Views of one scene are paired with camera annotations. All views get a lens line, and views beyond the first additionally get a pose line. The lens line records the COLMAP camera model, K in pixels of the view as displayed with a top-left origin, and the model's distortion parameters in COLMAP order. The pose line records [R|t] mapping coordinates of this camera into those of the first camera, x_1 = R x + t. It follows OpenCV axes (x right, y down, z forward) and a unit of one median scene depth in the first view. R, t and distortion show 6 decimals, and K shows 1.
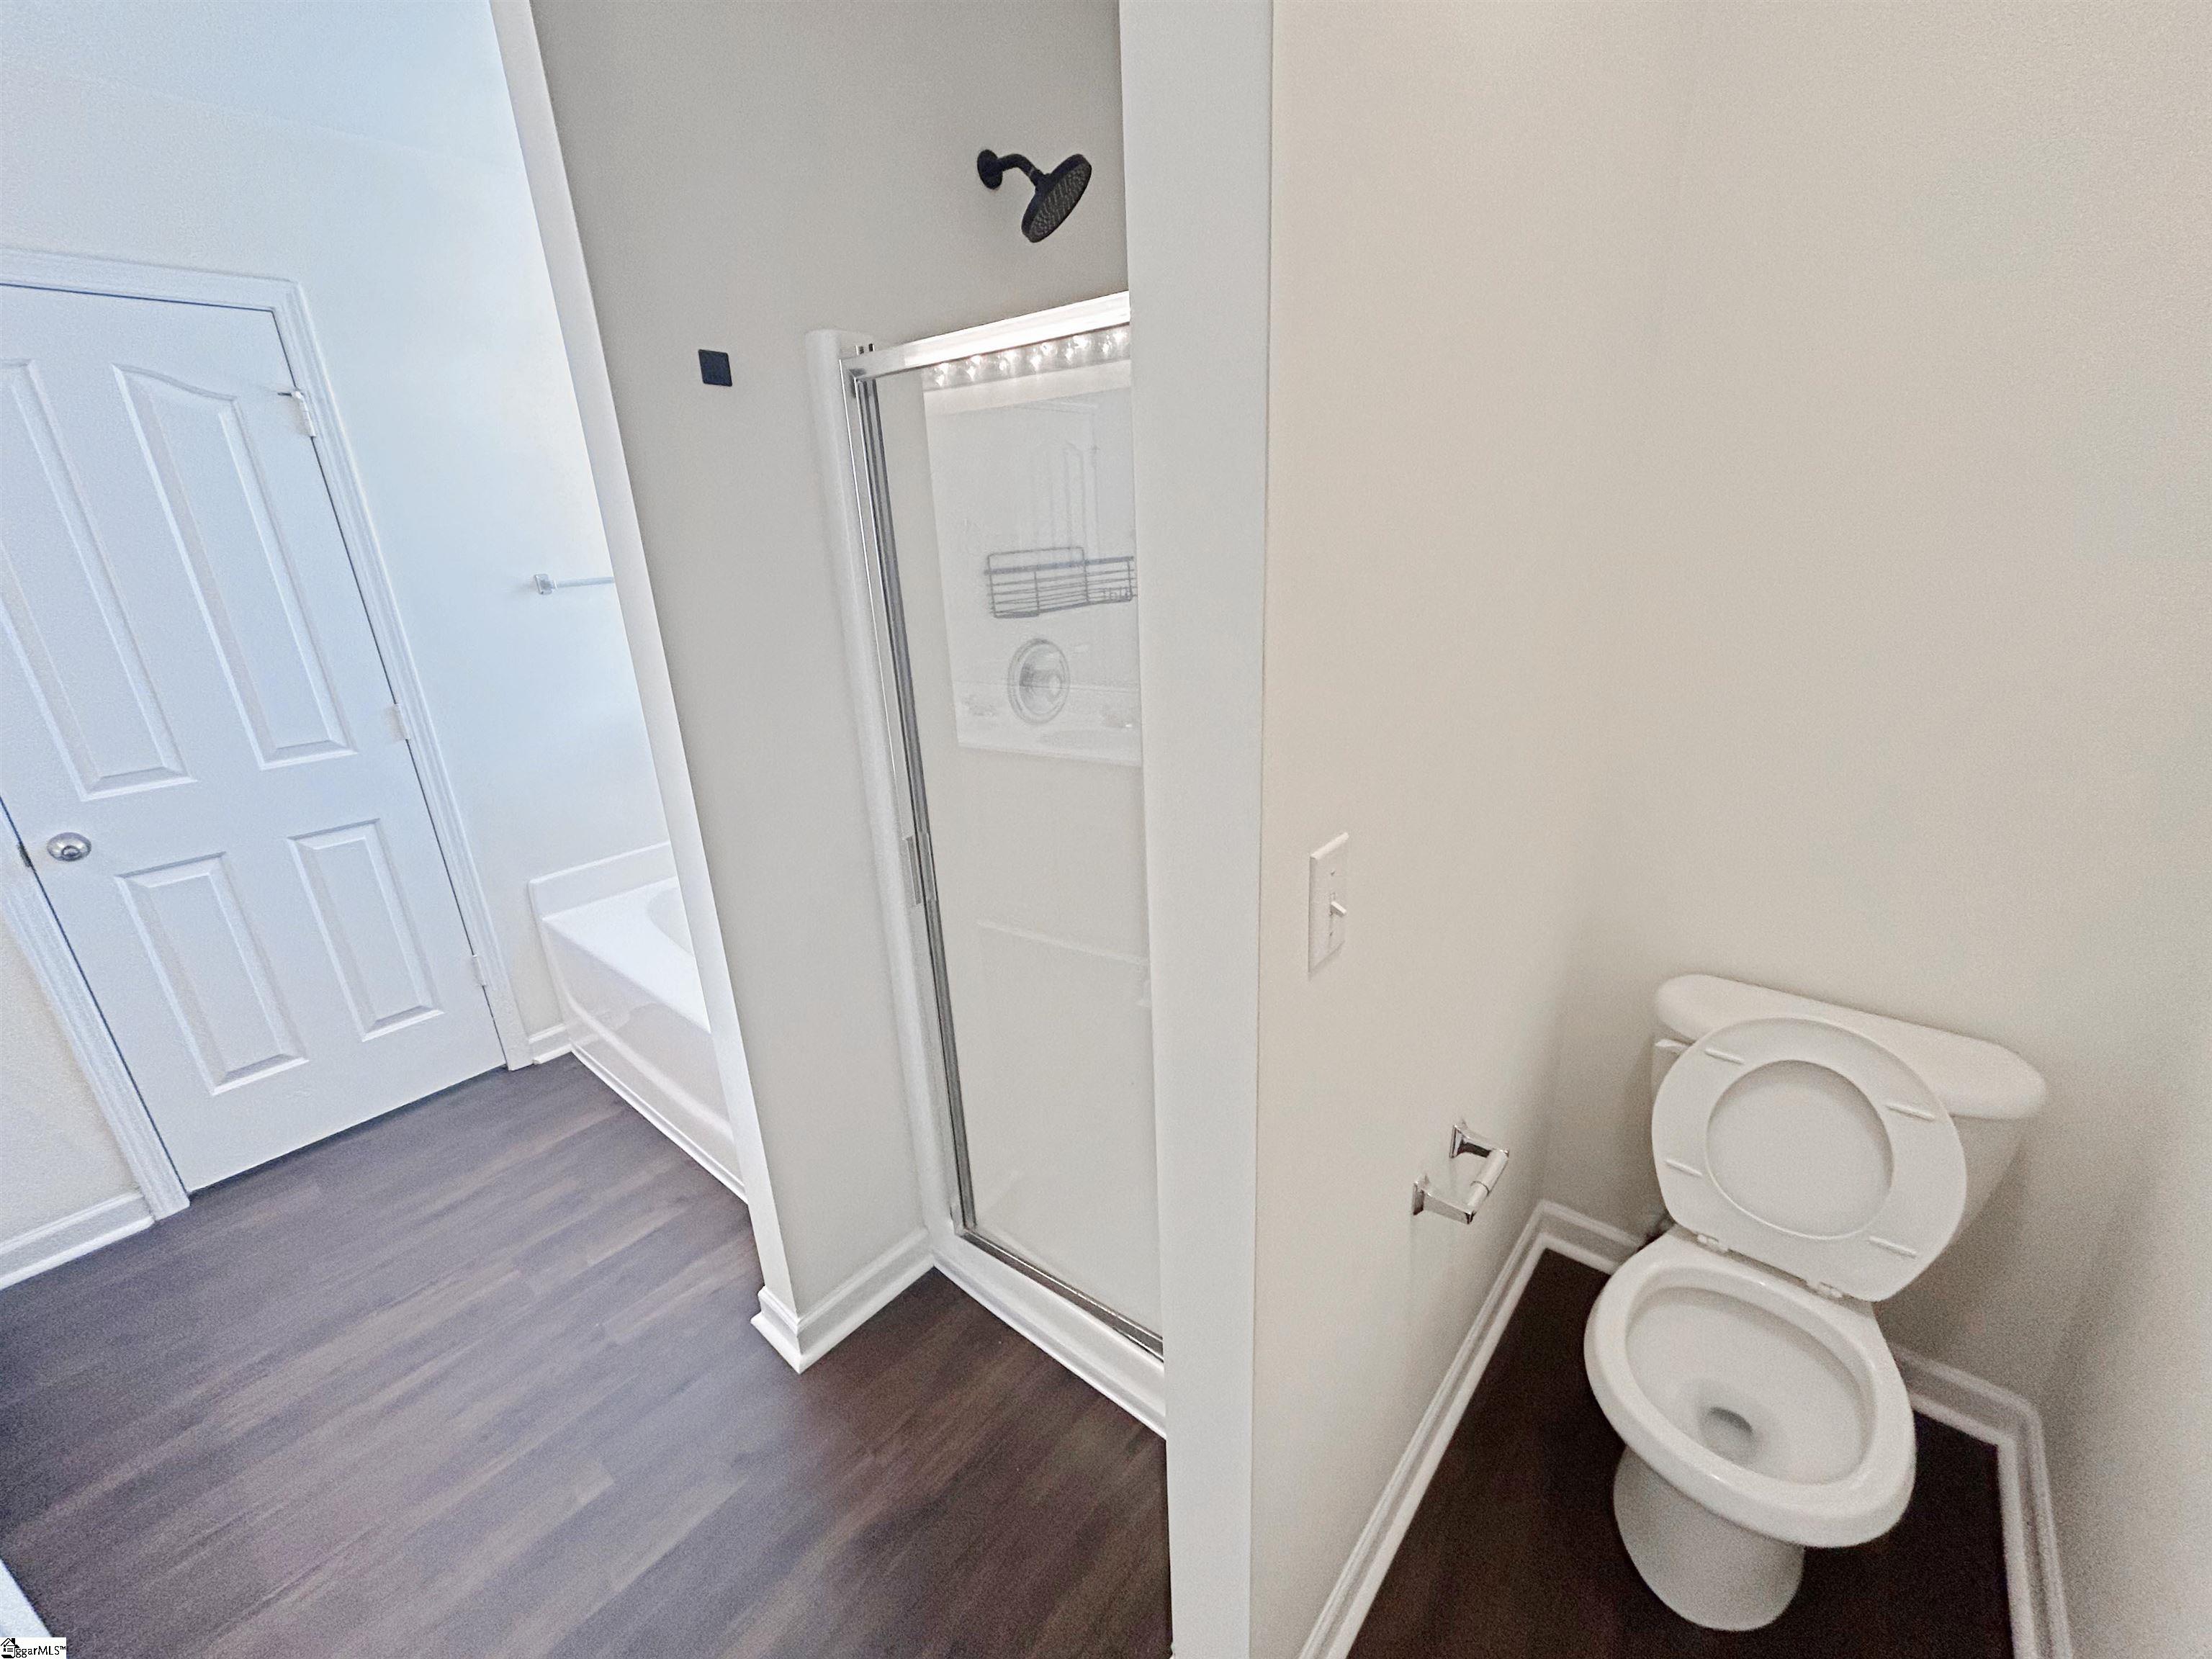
lens RADIAL K [[896.6, 0, 1110.8], [0, 896.6, 829.4], [0, 0, 1]] dist [-0.003885, -0.001176]
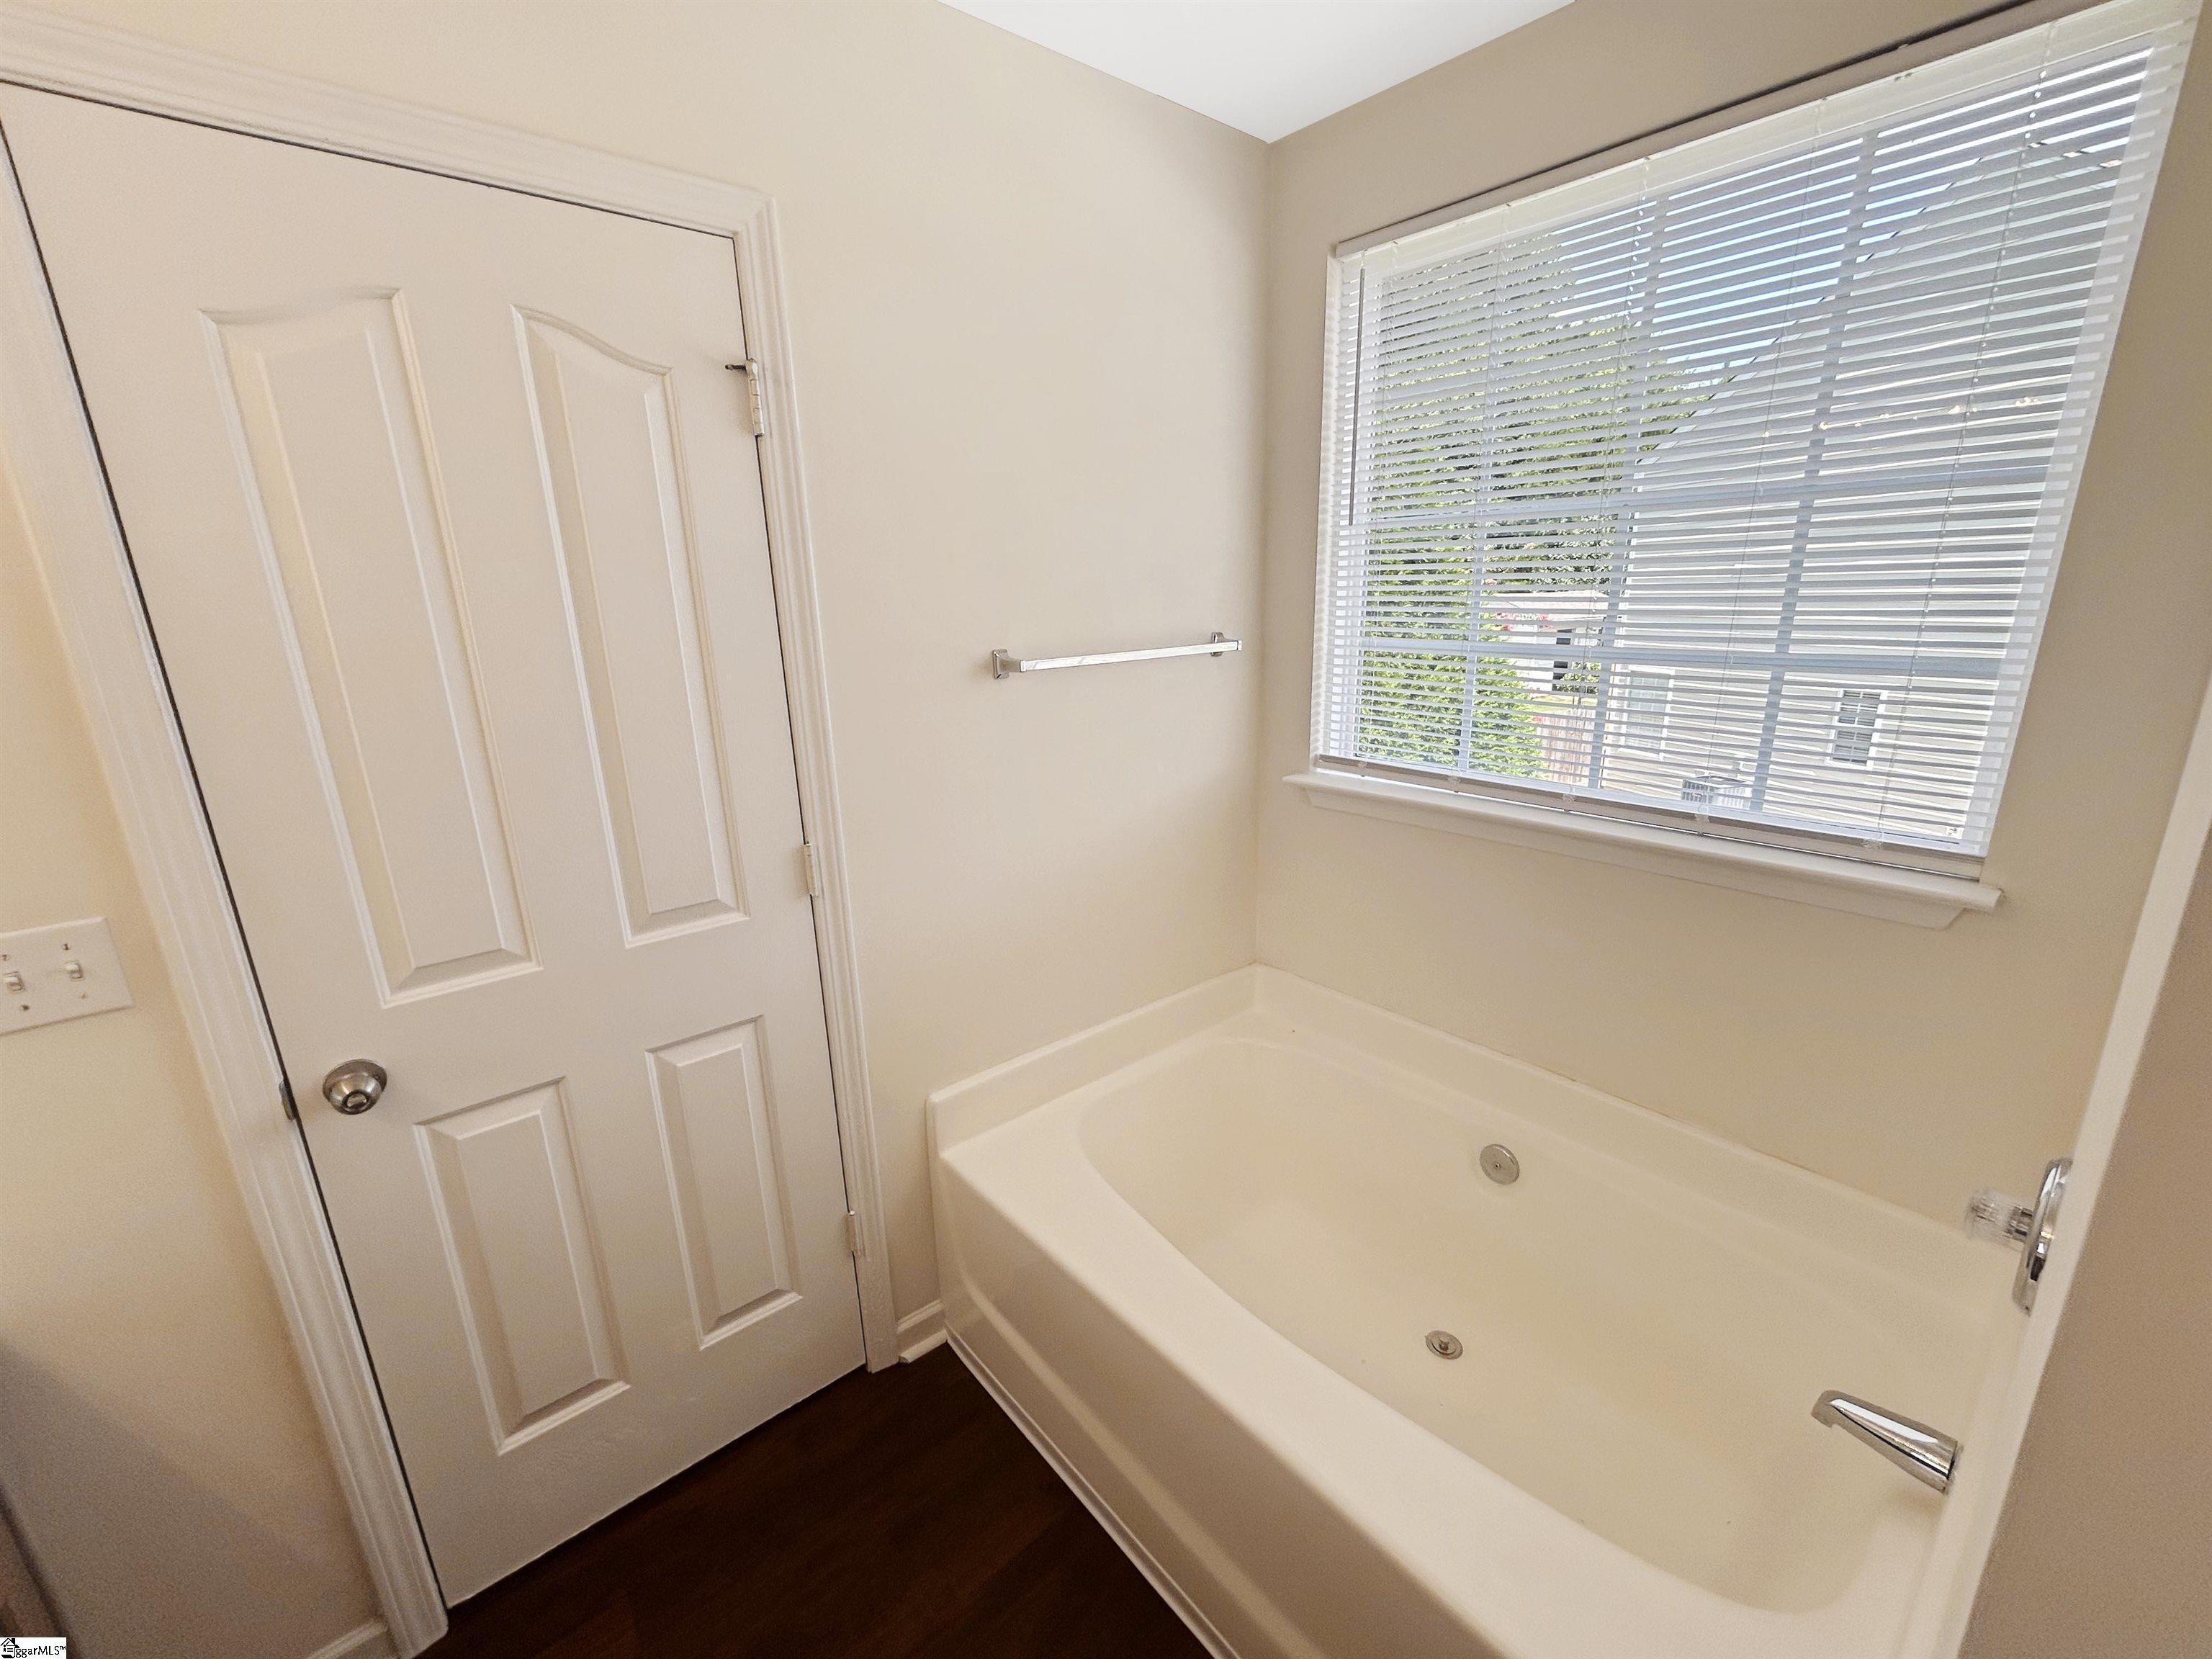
lens RADIAL K [[896.6, 0, 1102.5], [0, 896.6, 828.4], [0, 0, 1]] dist [-0.003885, -0.001176]
pose [[0.986312, 0.058599, -0.154126, -0.534299], [-0.069247, 0.995503, -0.064649, -0.135164], [0.149644, 0.074437, 0.985934, 0.423805]]
